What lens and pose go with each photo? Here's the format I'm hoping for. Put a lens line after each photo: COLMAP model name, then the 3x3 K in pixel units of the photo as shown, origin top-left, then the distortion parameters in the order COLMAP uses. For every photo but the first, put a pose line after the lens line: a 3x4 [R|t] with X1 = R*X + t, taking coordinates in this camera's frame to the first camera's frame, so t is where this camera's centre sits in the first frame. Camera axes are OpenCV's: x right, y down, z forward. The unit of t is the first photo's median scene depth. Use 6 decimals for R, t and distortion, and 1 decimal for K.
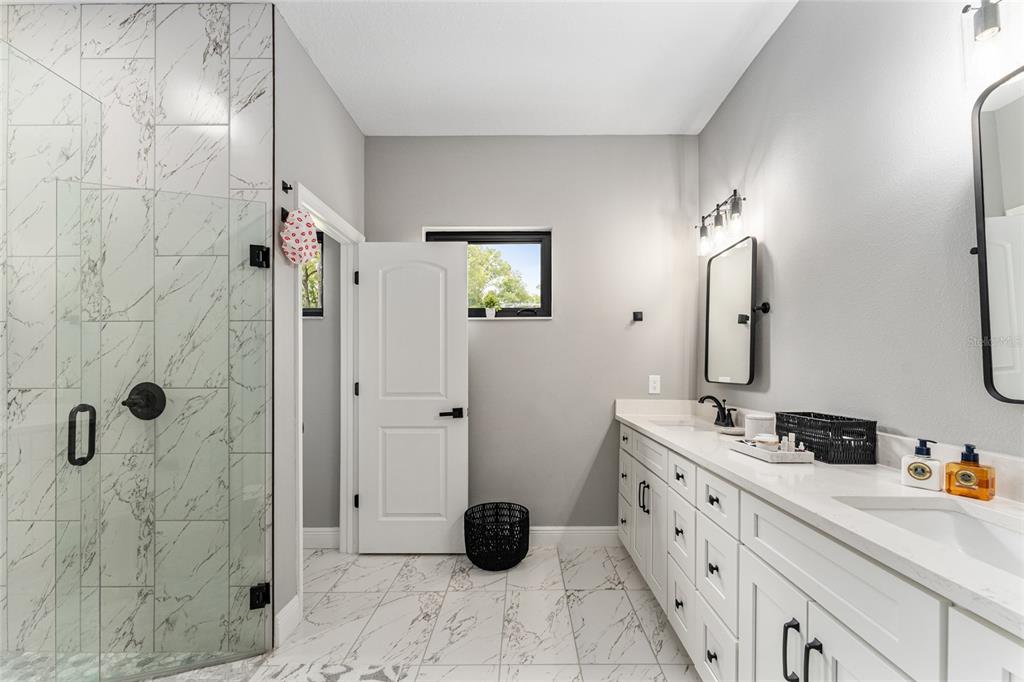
lens RADIAL K [[421.9, 0, 516.4], [0, 421.9, 362.2], [0, 0, 1]] dist [-0.000917, -0.000172]
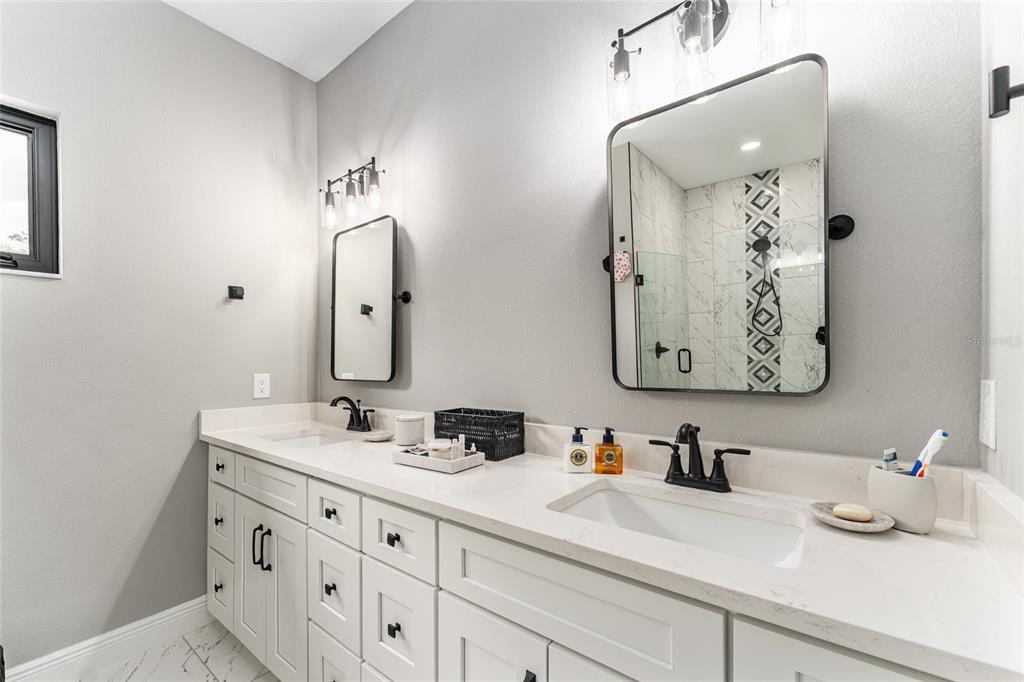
lens RADIAL K [[421.9, 0, 516.4], [0, 421.9, 362.2], [0, 0, 1]] dist [-0.000917, -0.000172]
pose [[0.602744, -0.007751, 0.797897, 0.001233], [-0.001738, 0.999938, 0.011026, 0.001867], [-0.797933, -0.008033, 0.602693, 0.257492]]
